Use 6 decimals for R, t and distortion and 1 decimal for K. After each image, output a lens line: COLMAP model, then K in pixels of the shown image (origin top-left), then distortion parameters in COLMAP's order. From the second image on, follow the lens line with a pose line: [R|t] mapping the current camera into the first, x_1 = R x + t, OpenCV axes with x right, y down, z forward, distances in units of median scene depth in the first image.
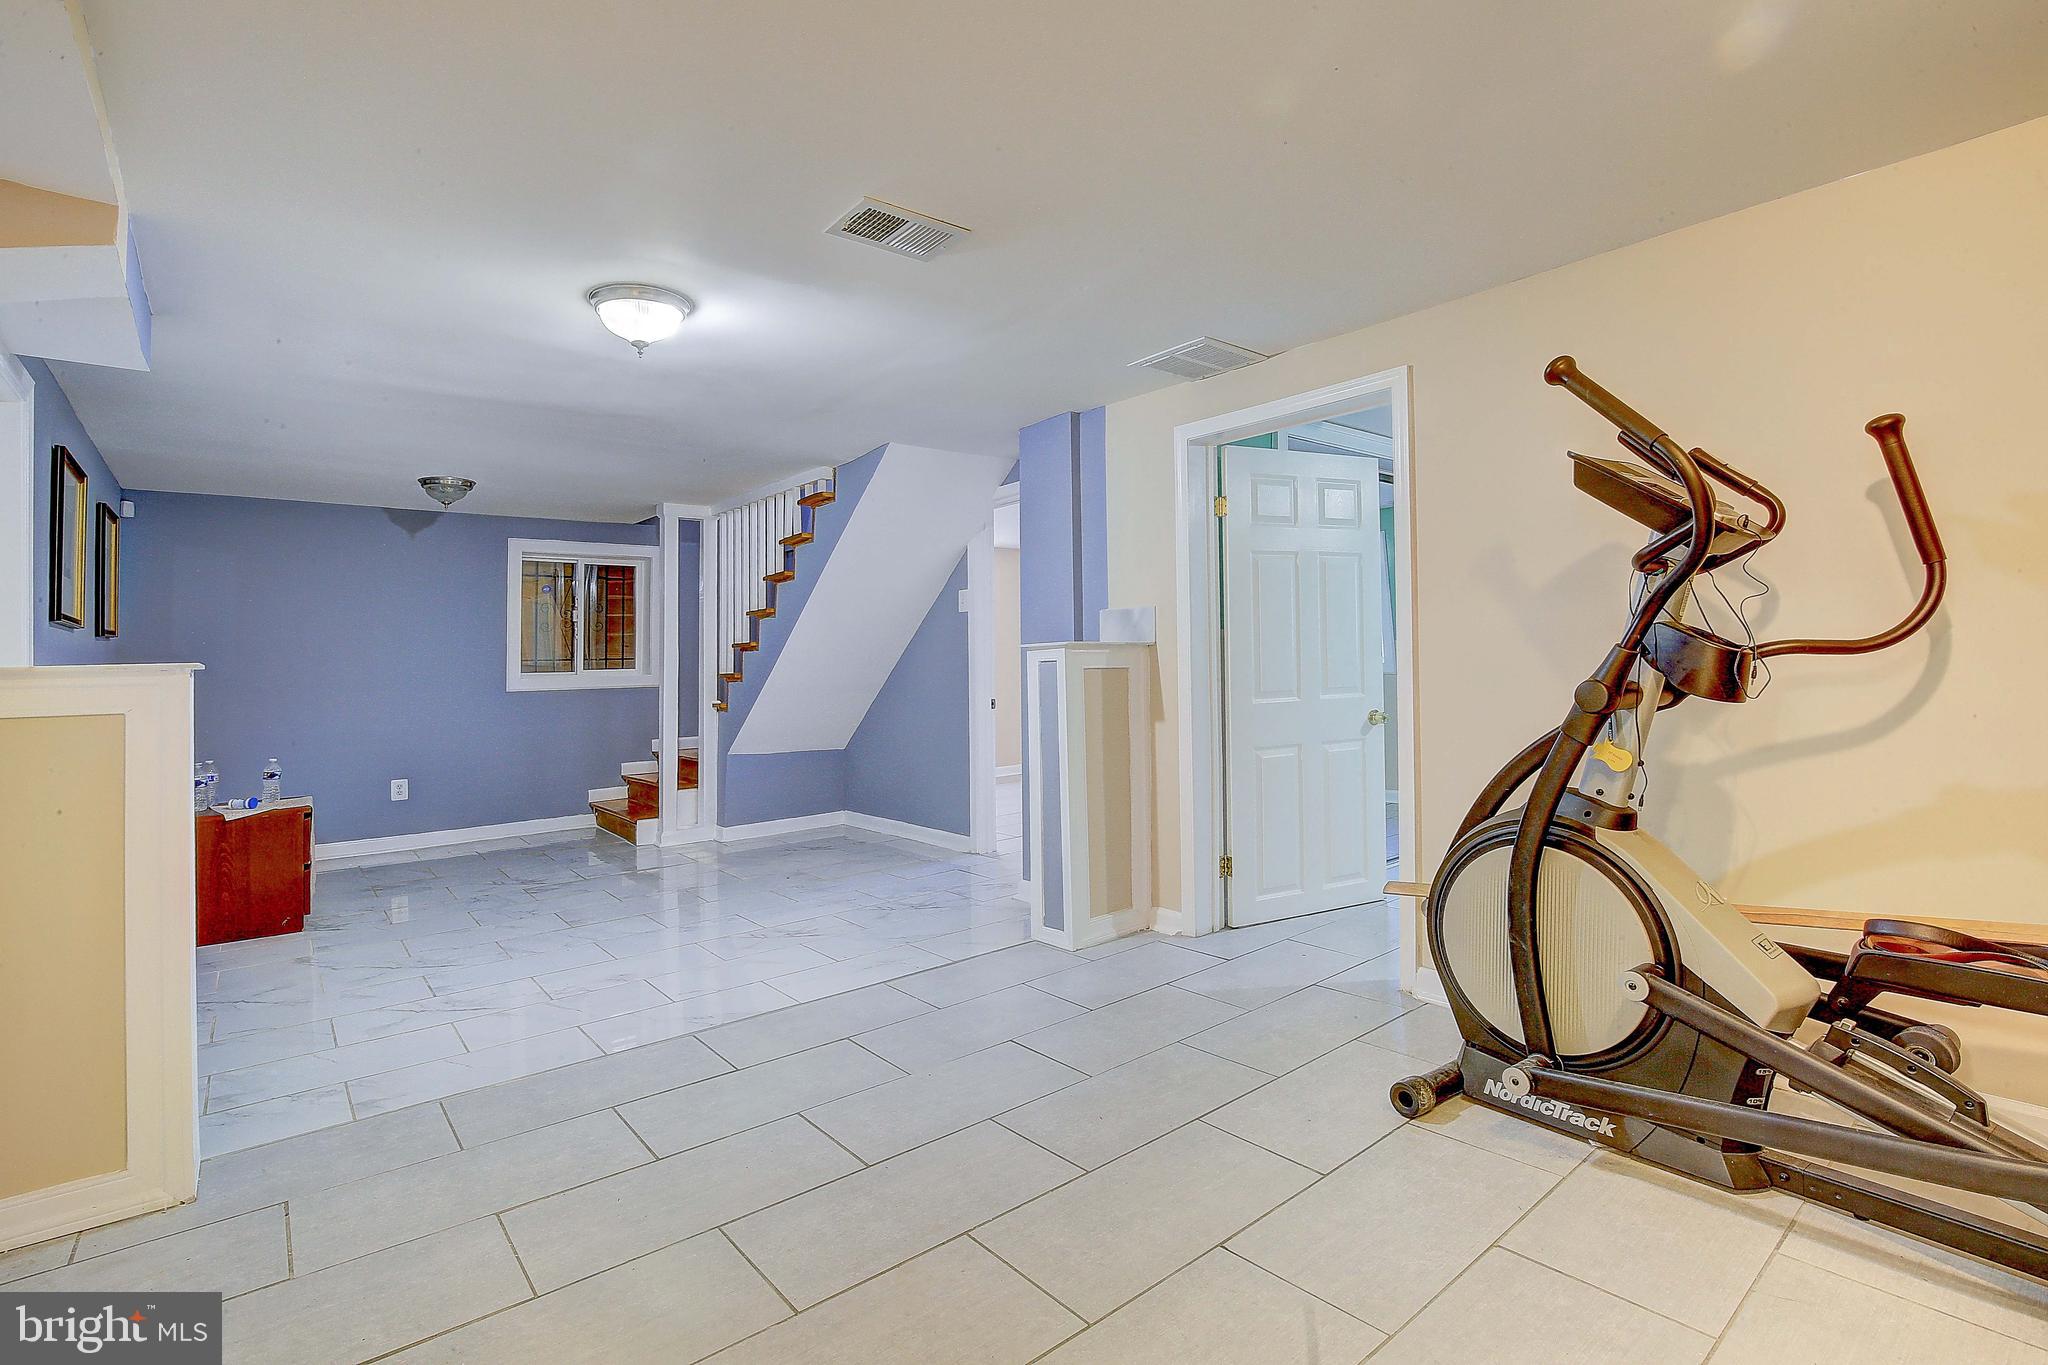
lens RADIAL K [[958.9, 0, 1024.8], [0, 958.9, 606.5], [0, 0, 1]] dist [-0.018595, 0.000227]
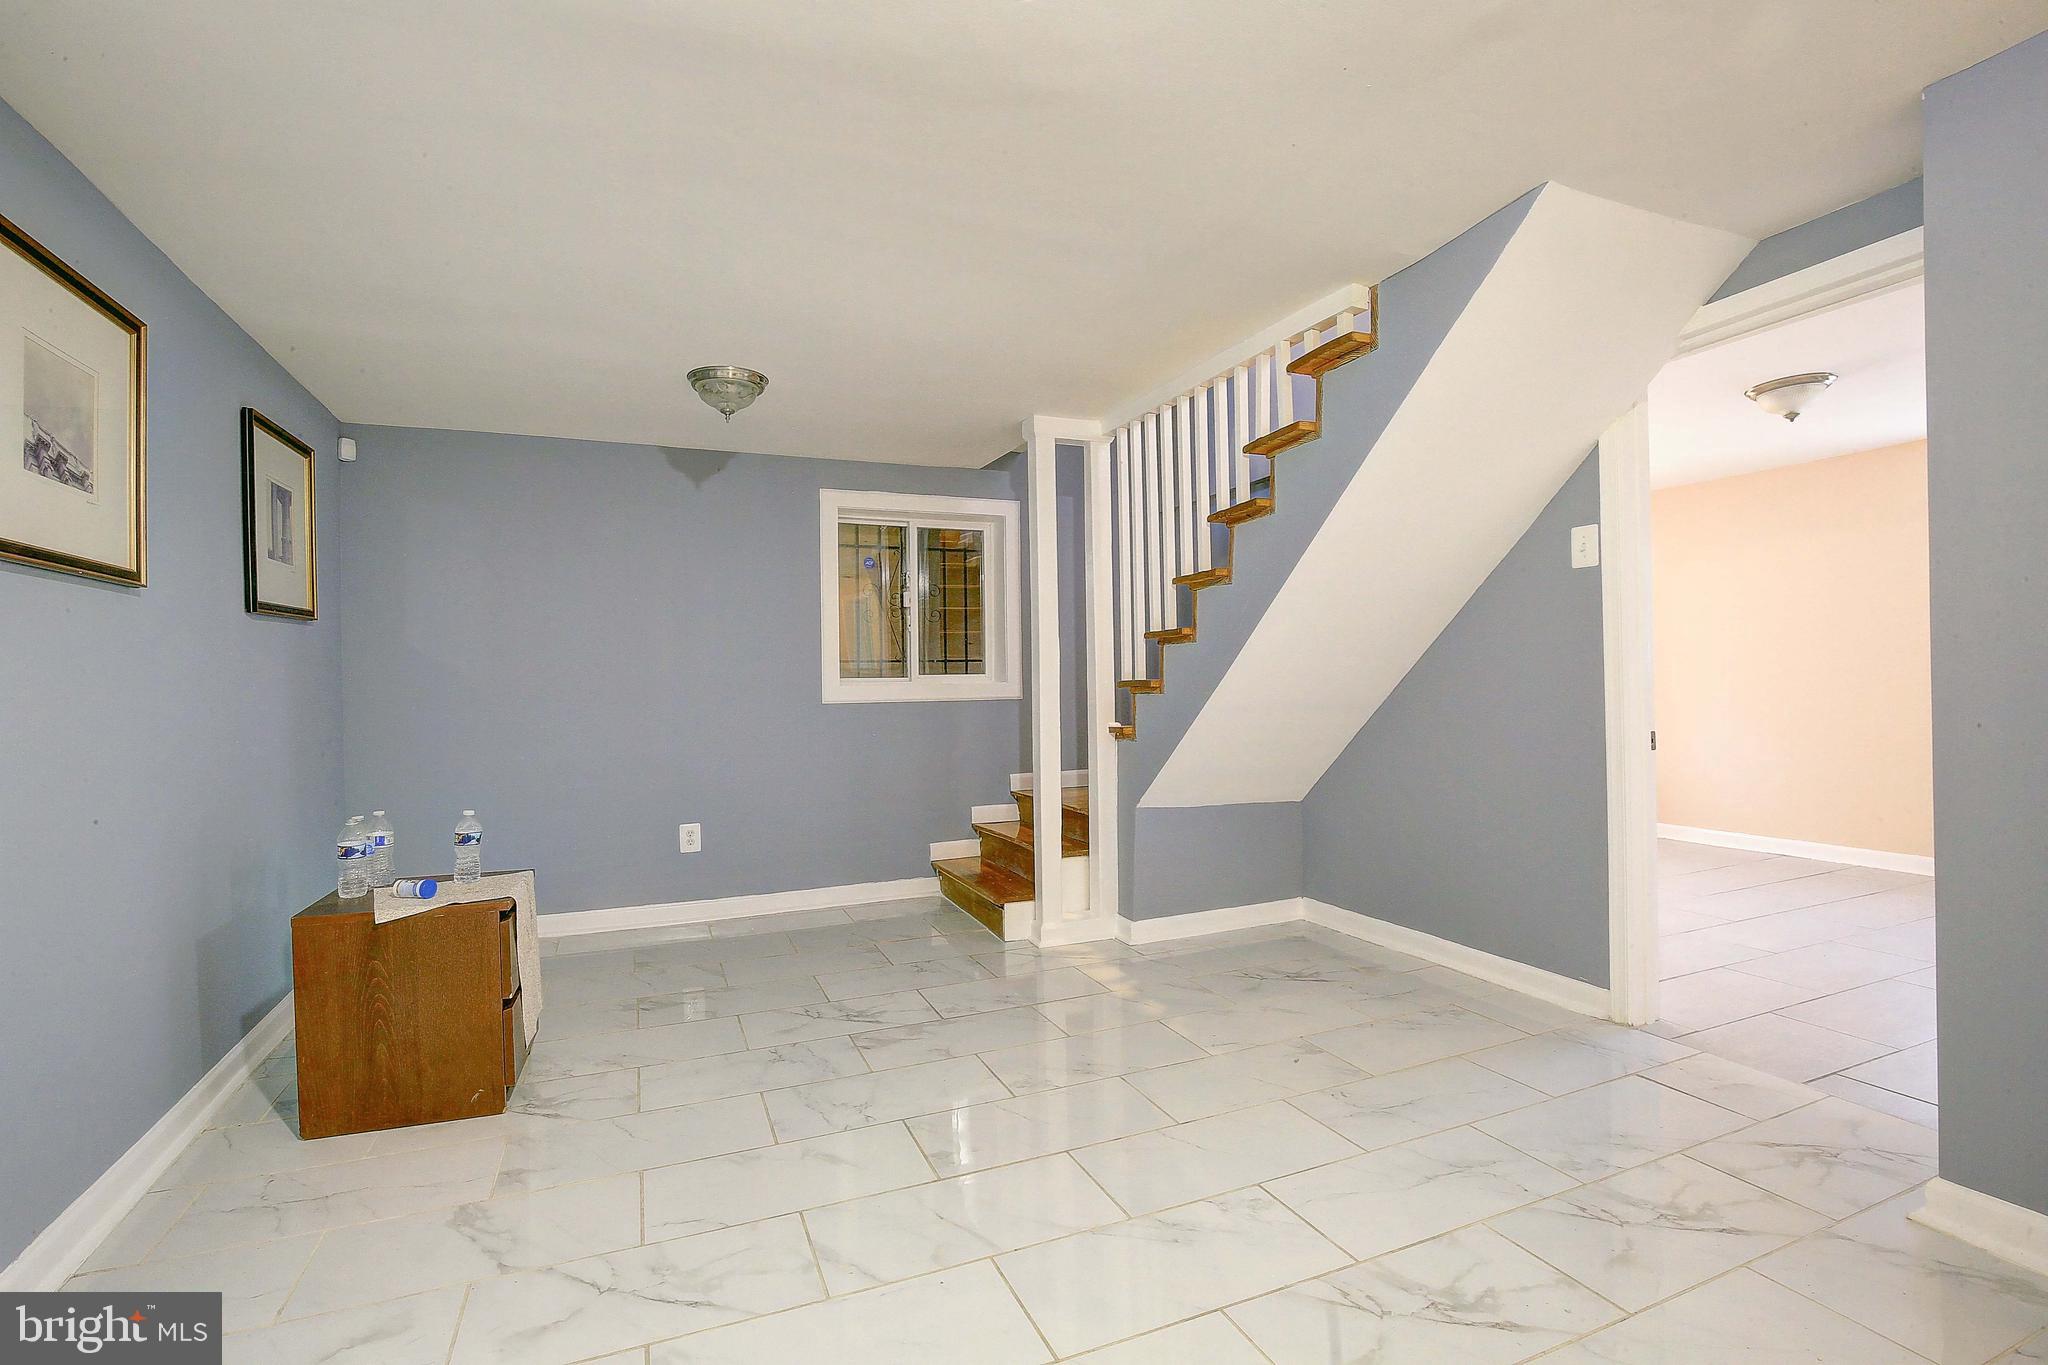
lens RADIAL K [[948.4, 0, 1006.4], [0, 948.4, 679.4], [0, 0, 1]] dist [-0.036439, 0.008787]
pose [[0.950723, 0.006736, -0.309970, -0.198894], [0.012026, 0.998210, 0.058577, 0.032163], [0.309810, -0.059419, 0.948940, 0.383148]]
